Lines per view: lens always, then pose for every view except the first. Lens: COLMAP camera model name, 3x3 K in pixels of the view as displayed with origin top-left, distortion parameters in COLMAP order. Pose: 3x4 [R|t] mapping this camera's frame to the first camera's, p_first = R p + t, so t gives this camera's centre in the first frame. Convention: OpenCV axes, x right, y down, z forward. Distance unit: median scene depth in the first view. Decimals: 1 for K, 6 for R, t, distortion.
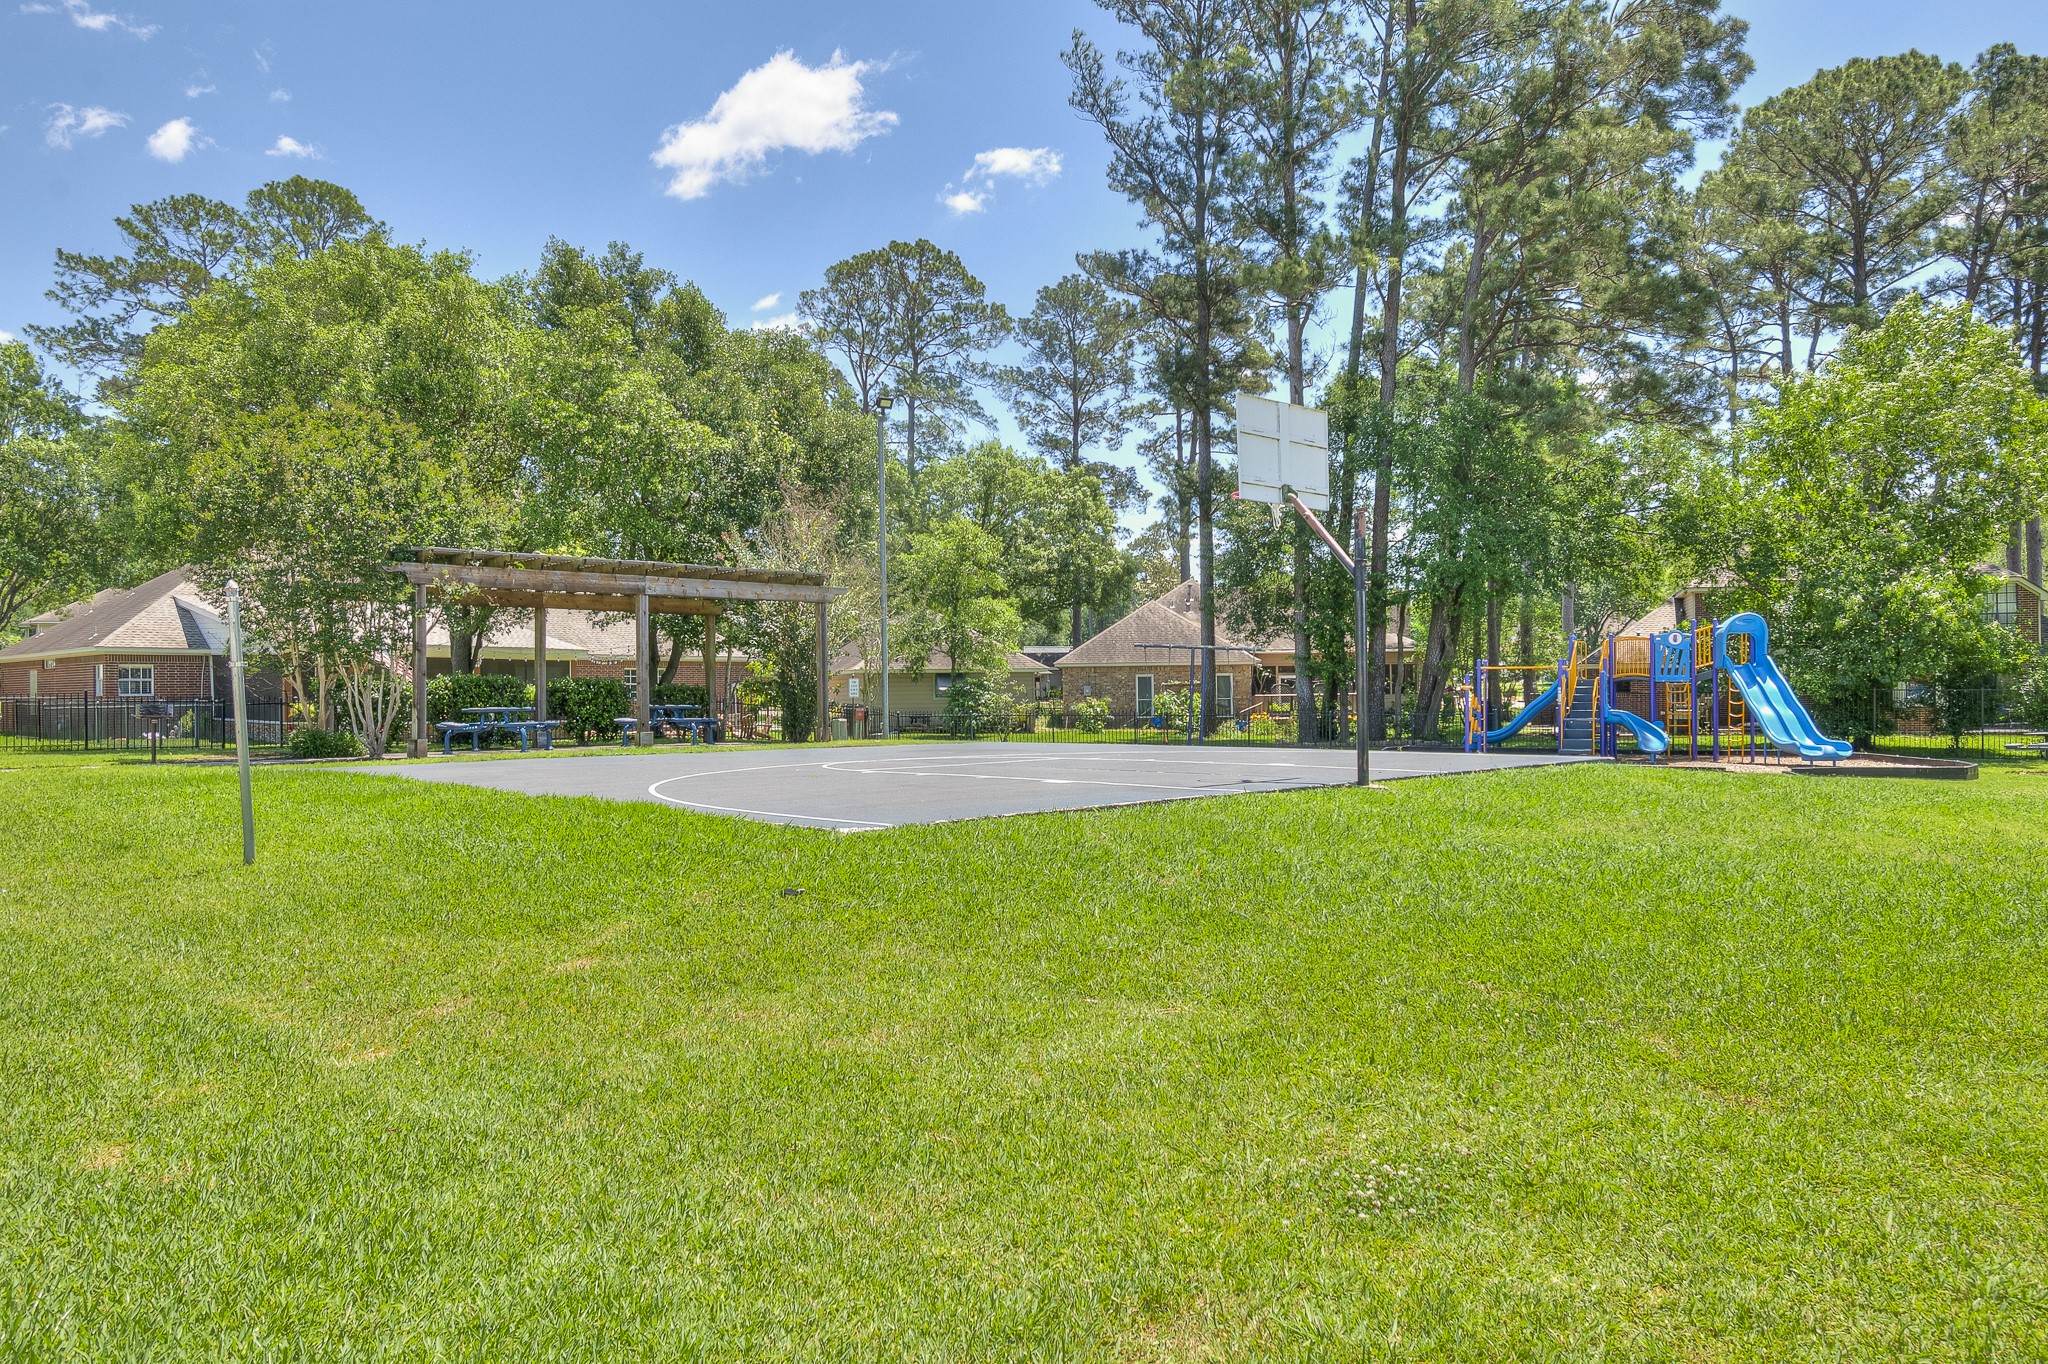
lens RADIAL K [[1427.6, 0, 1023.4], [0, 1427.6, 675.4], [0, 0, 1]] dist [0.001688, 0.003584]
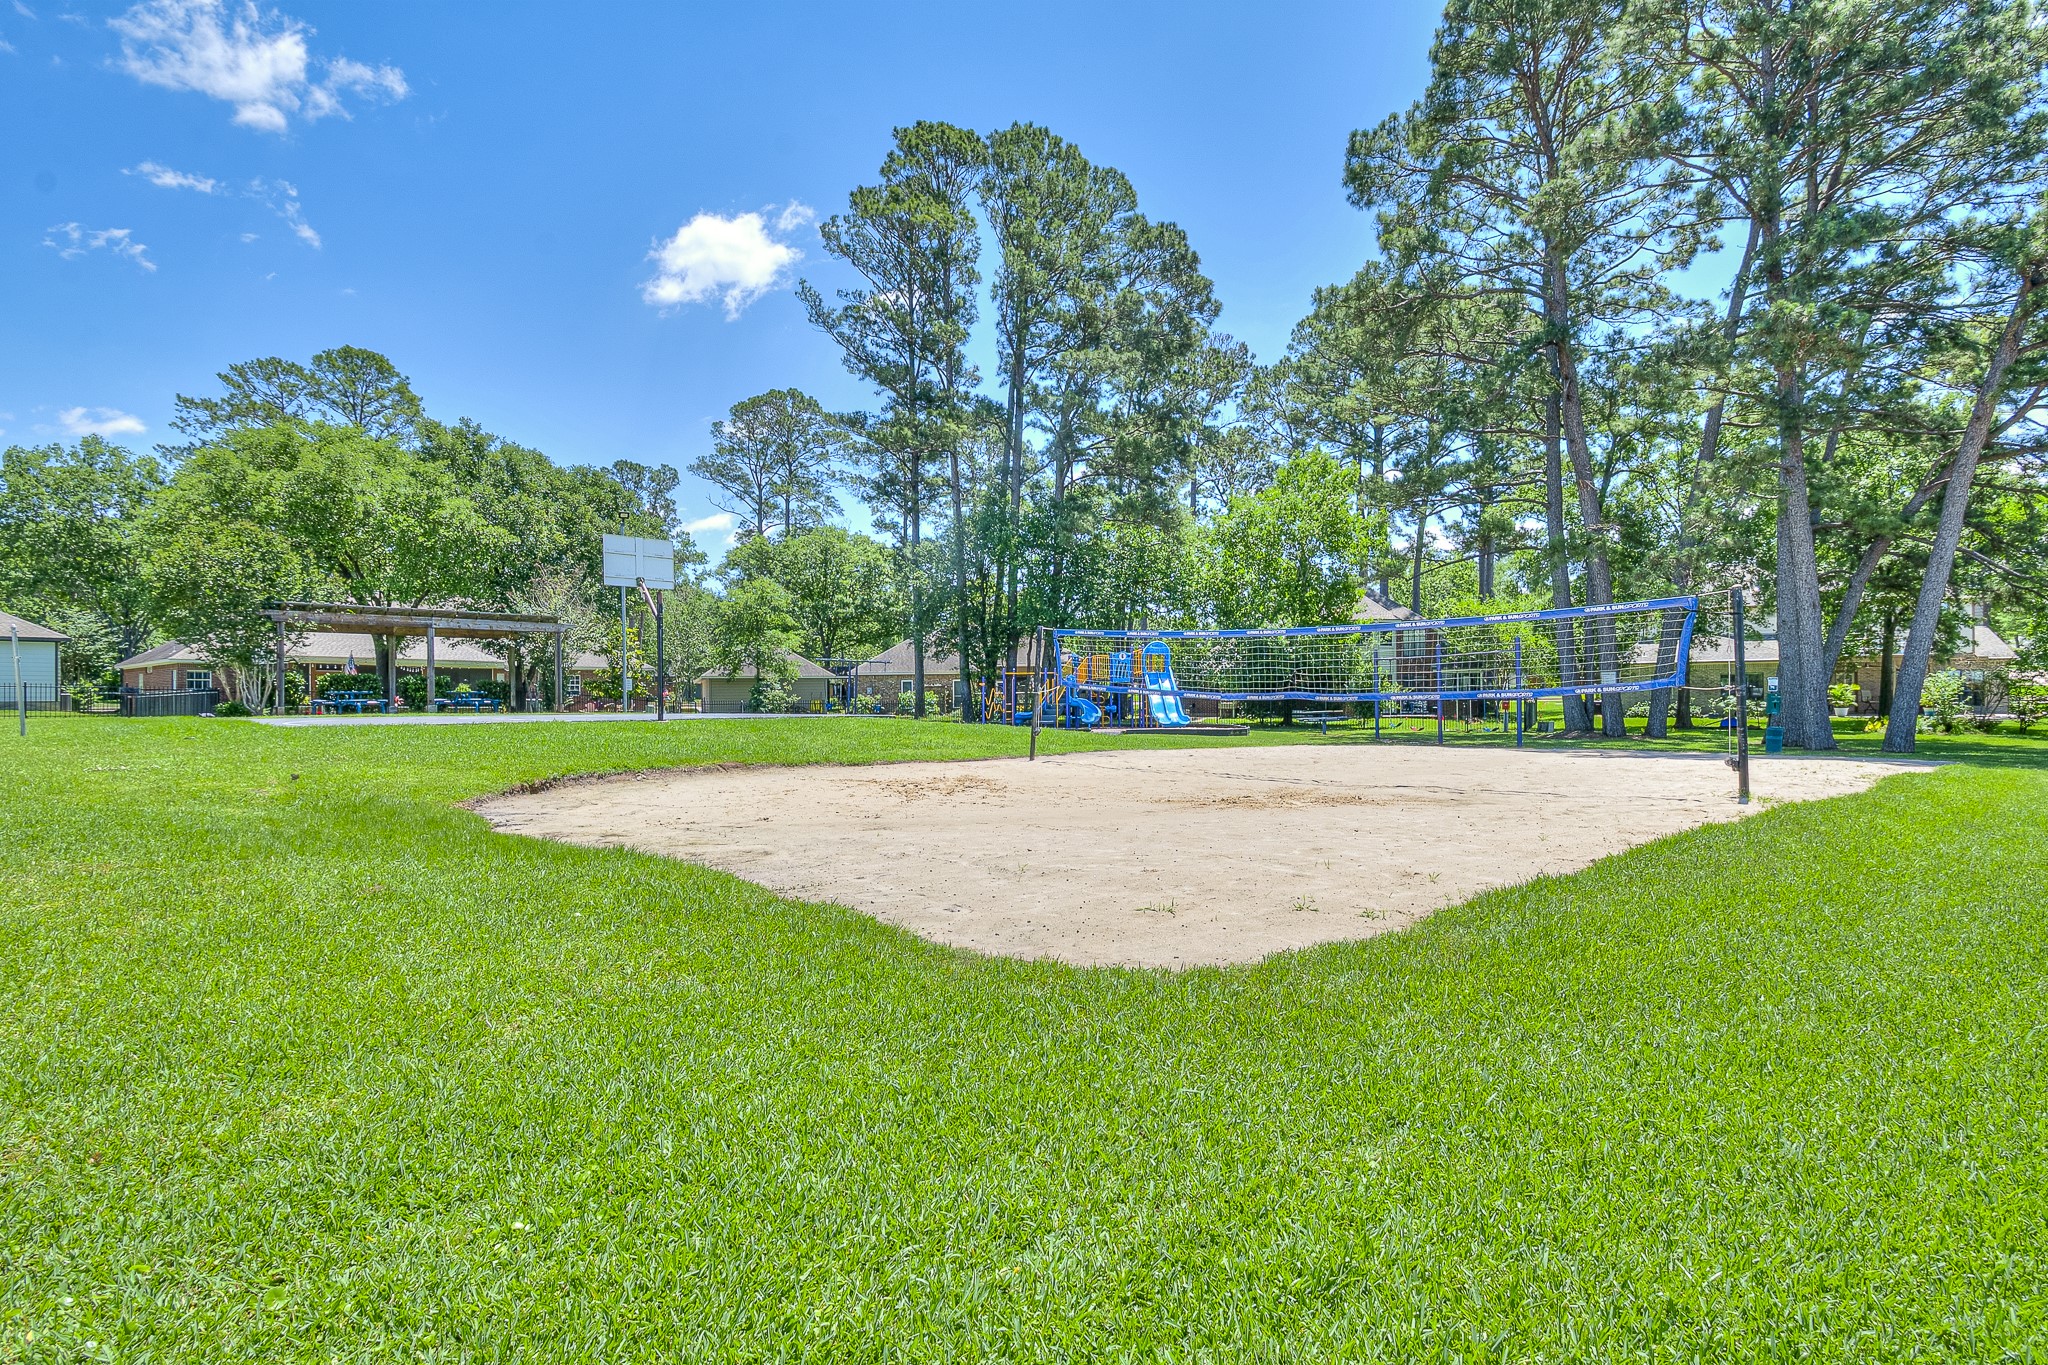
lens RADIAL K [[1055.2, 0, 1024.8], [0, 1055.2, 688.9], [0, 0, 1]] dist [0.004421, 0.000607]
pose [[0.999414, 0.003072, 0.034078, 0.208626], [-0.003135, 0.999993, 0.001799, 0.007032], [-0.034073, -0.001905, 0.999418, -0.166018]]
